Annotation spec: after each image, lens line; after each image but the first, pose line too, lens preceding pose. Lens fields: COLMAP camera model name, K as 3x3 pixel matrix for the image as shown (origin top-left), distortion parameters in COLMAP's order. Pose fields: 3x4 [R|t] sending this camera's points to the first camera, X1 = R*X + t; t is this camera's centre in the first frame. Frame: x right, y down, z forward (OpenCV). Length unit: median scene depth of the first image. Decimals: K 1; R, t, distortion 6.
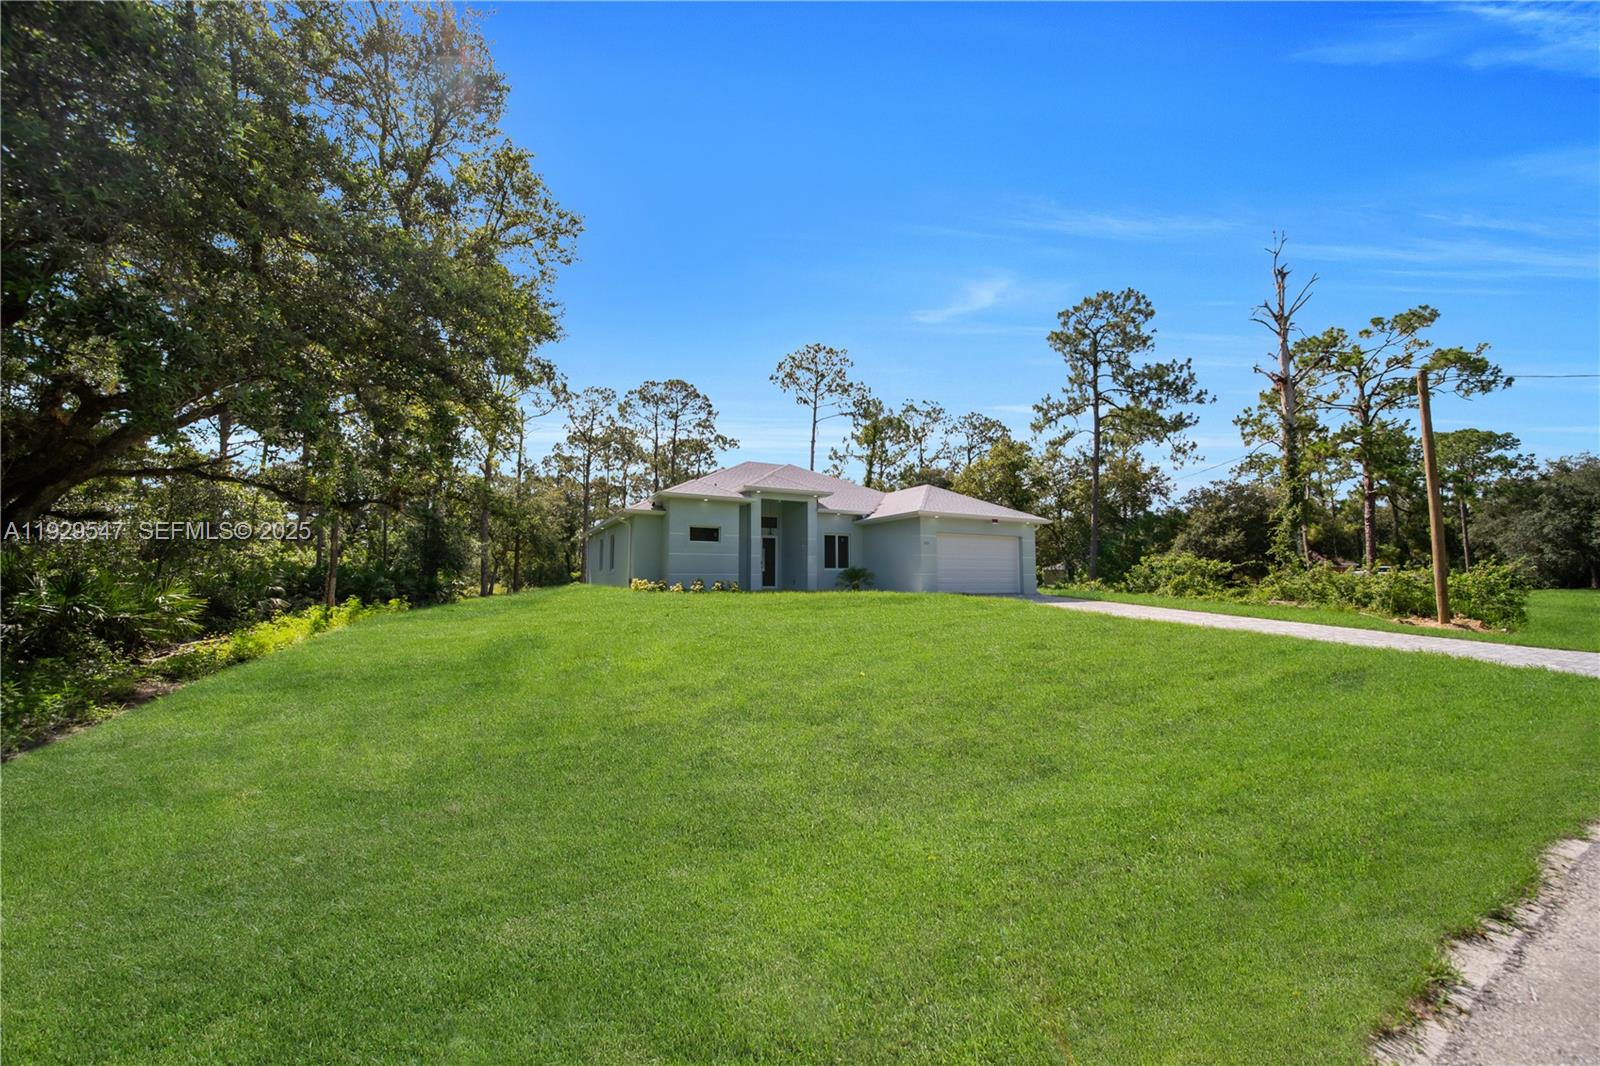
lens RADIAL K [[553.0, 0, 799.5], [0, 553.0, 532.3], [0, 0, 1]] dist [-0.001131, -0.000701]
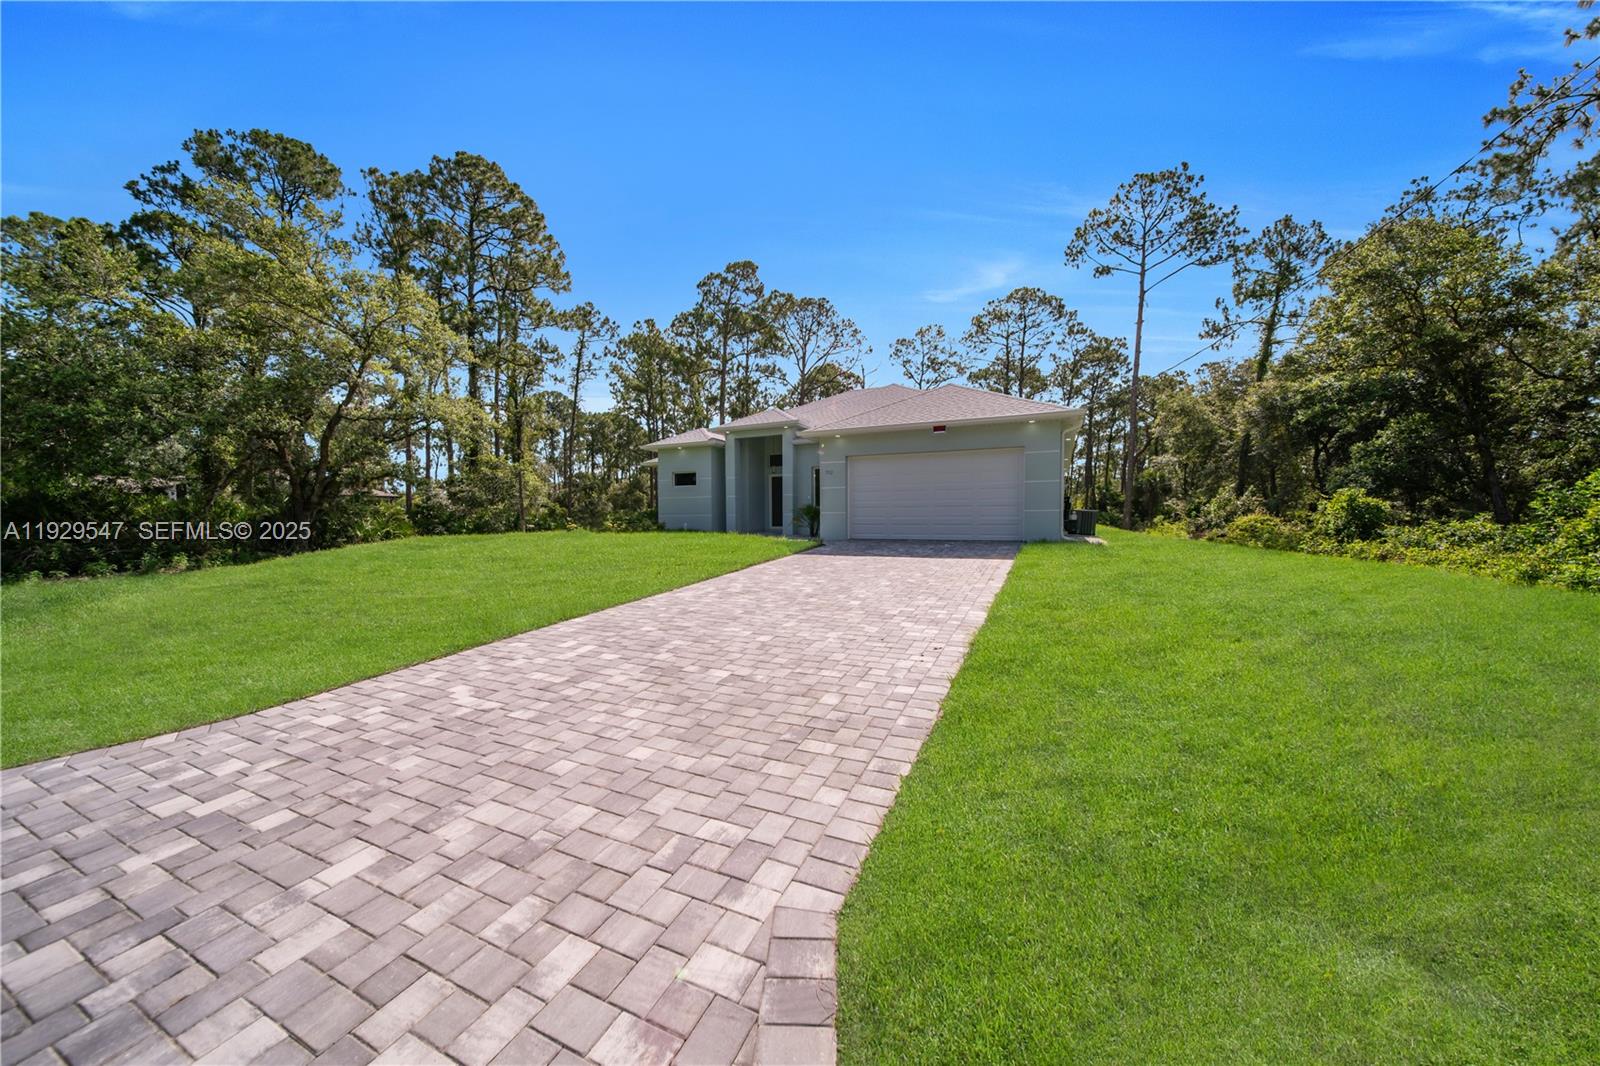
lens RADIAL K [[553.0, 0, 793.8], [0, 553.0, 526.4], [0, 0, 1]] dist [-0.001131, -0.000701]
pose [[0.586374, 0.009321, -0.809987, 0.448552], [0.072857, 0.995274, 0.064196, 0.022453], [0.806758, -0.096656, 0.582923, 0.281316]]
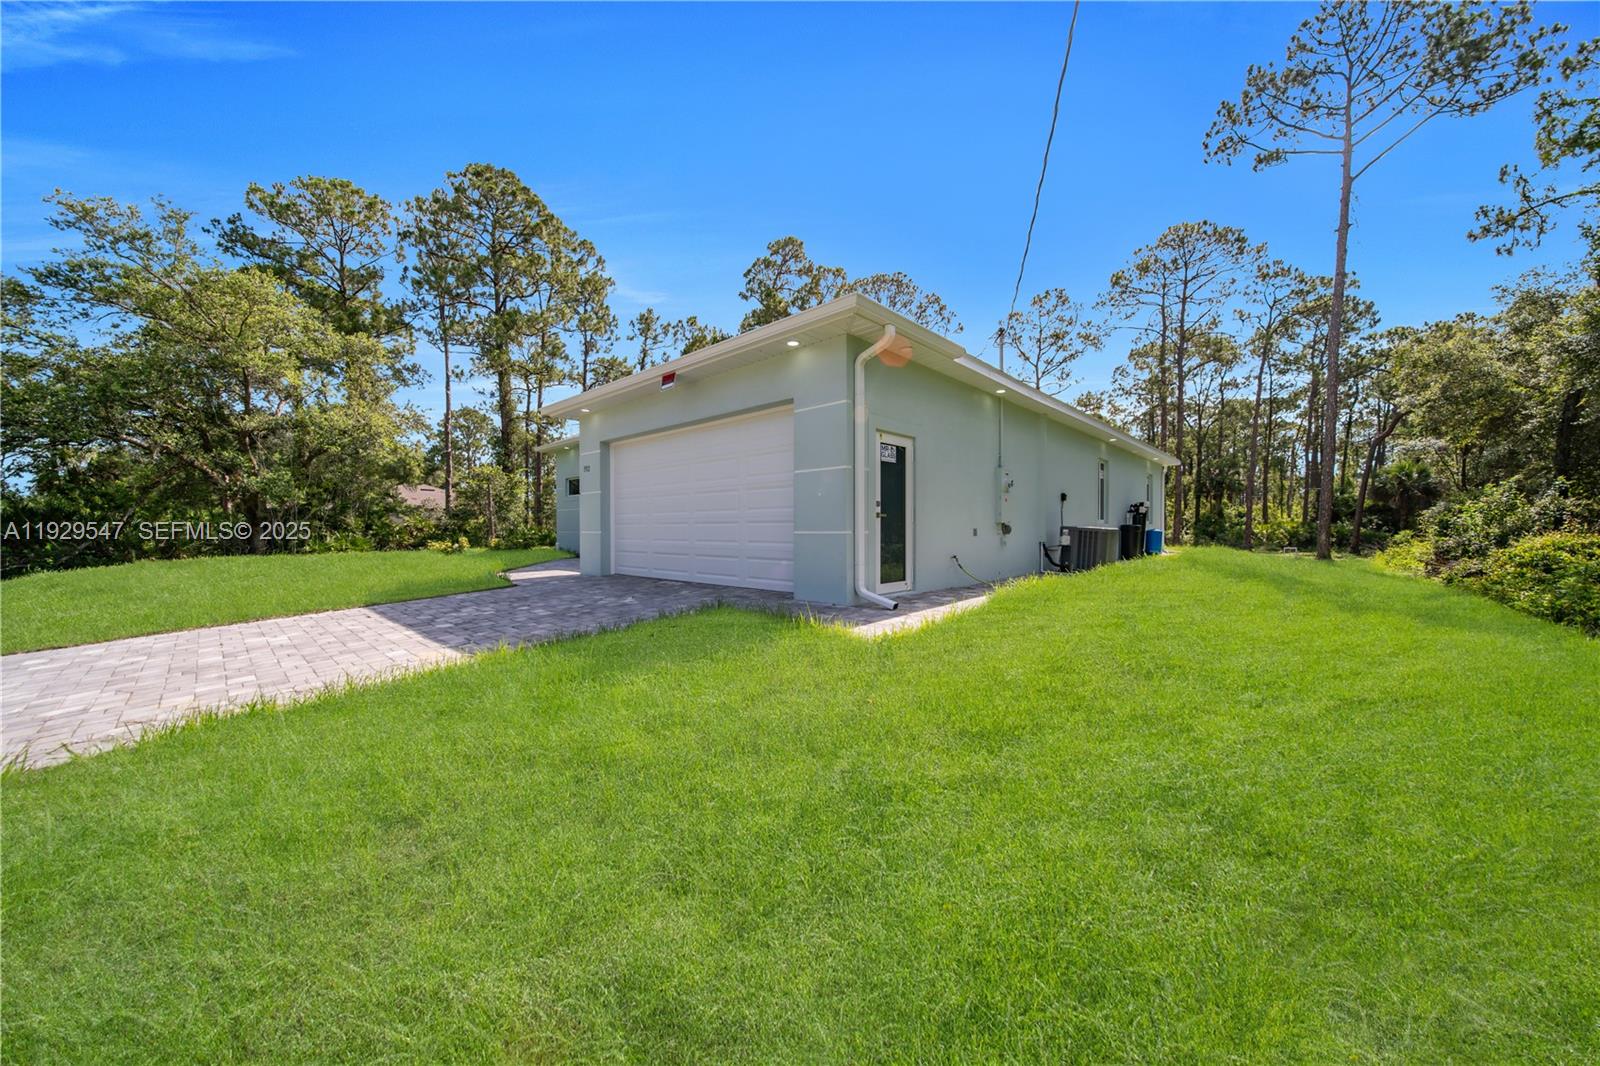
lens RADIAL K [[553.0, 0, 796.5], [0, 553.0, 528.1], [0, 0, 1]] dist [-0.001131, -0.000701]
pose [[0.310768, -0.004781, -0.950474, 0.410908], [0.081086, 0.996475, 0.021500, 0.042485], [0.947021, -0.083751, 0.310060, 0.562199]]
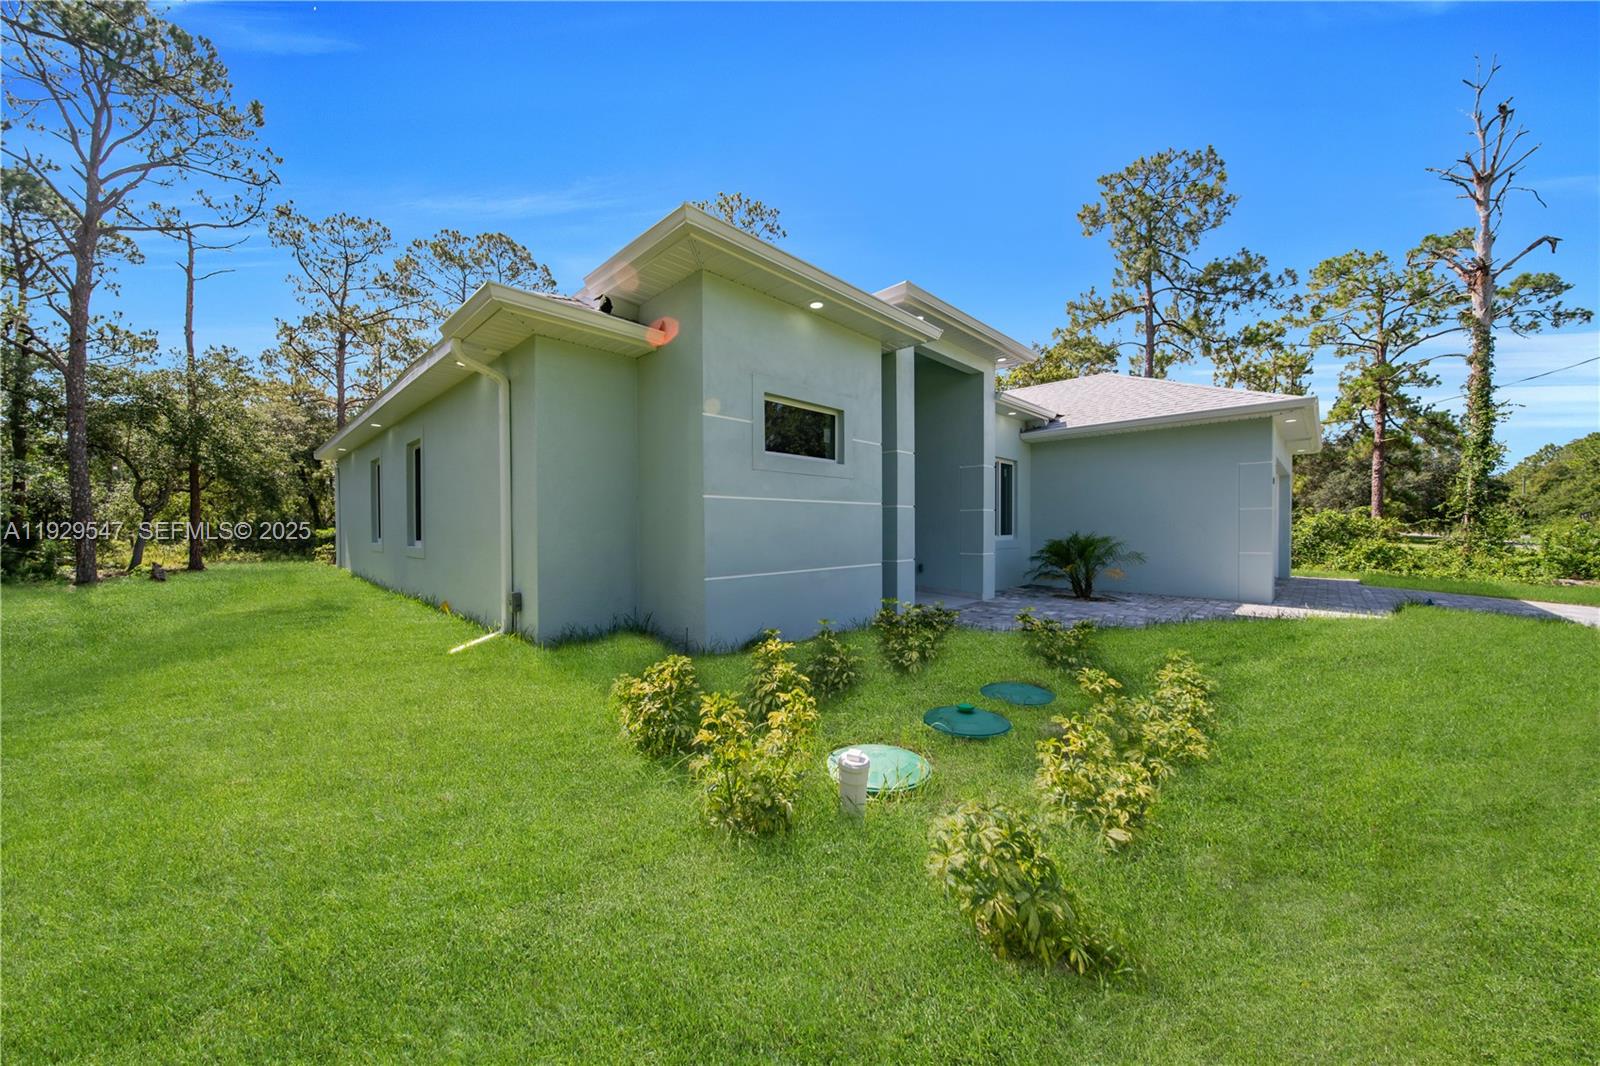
lens RADIAL K [[553.0, 0, 799.4], [0, 553.0, 533.0], [0, 0, 1]] dist [-0.001131, -0.000701]
pose [[0.951691, -0.006389, 0.306992, -0.139405], [-0.022039, 0.995784, 0.089046, 0.016492], [-0.306266, -0.091510, 0.947537, 0.386362]]
